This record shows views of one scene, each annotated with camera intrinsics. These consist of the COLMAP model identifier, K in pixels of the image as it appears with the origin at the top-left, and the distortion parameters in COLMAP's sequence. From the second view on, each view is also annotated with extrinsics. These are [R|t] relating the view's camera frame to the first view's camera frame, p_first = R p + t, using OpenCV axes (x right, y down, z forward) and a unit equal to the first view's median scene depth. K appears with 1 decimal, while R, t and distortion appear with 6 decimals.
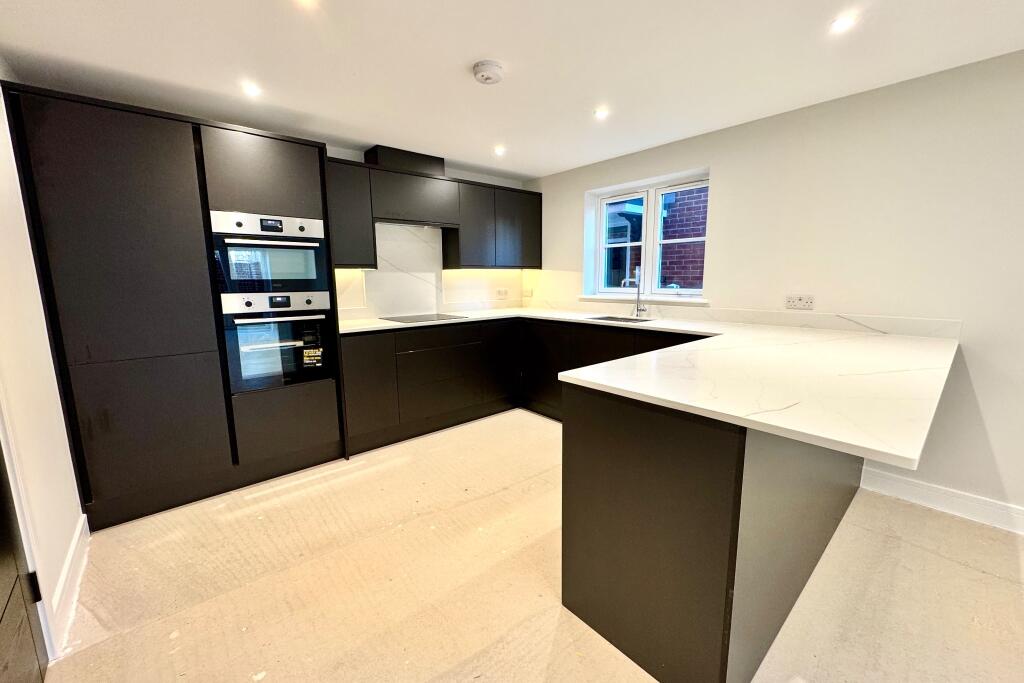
lens RADIAL K [[408.2, 0, 512.6], [0, 408.2, 339.3], [0, 0, 1]] dist [-0.001177, 0.000597]
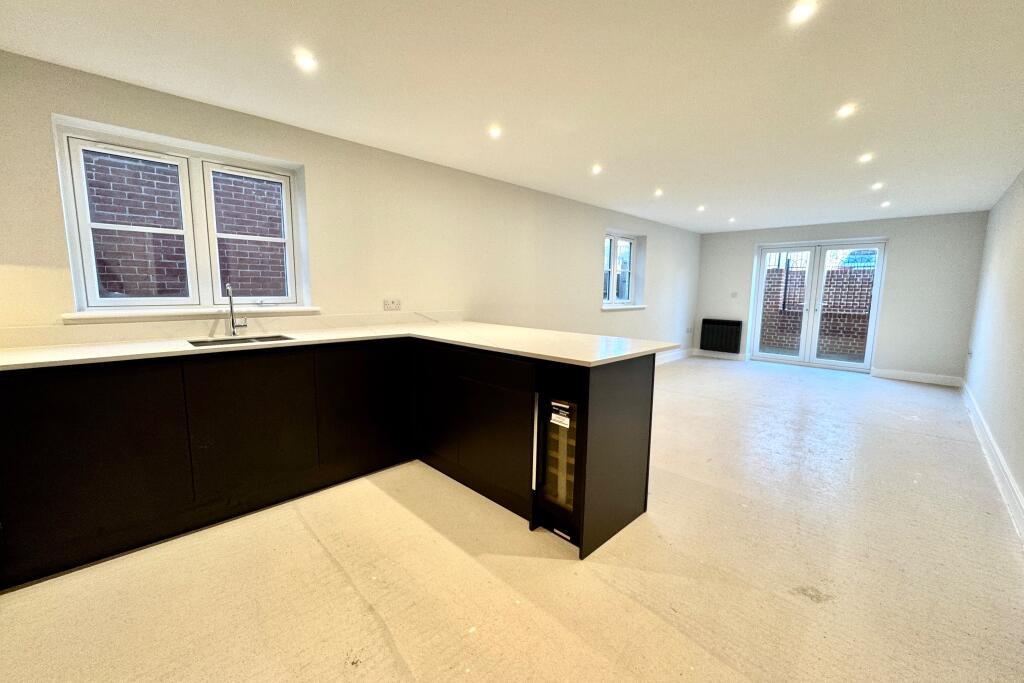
lens RADIAL K [[408.2, 0, 509.5], [0, 408.2, 340.4], [0, 0, 1]] dist [-0.001177, 0.000597]
pose [[-0.062572, -0.118075, 0.991031, -0.514676], [0.141906, 0.981836, 0.125939, -0.079156], [-0.987900, 0.148514, -0.044680, 0.629150]]
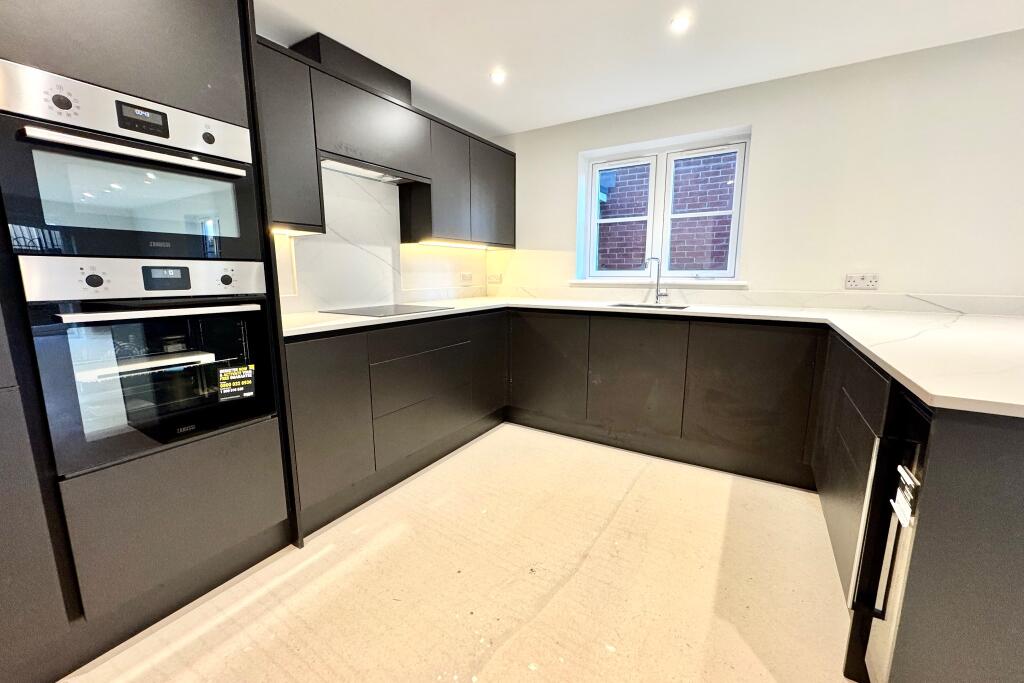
lens RADIAL K [[408.2, 0, 512.2], [0, 408.2, 339.8], [0, 0, 1]] dist [-0.001177, 0.000597]
pose [[0.952975, -0.041232, 0.300230, -0.268935], [0.037867, 0.999138, 0.017023, -0.006707], [-0.300673, -0.004853, 0.953715, 0.329130]]
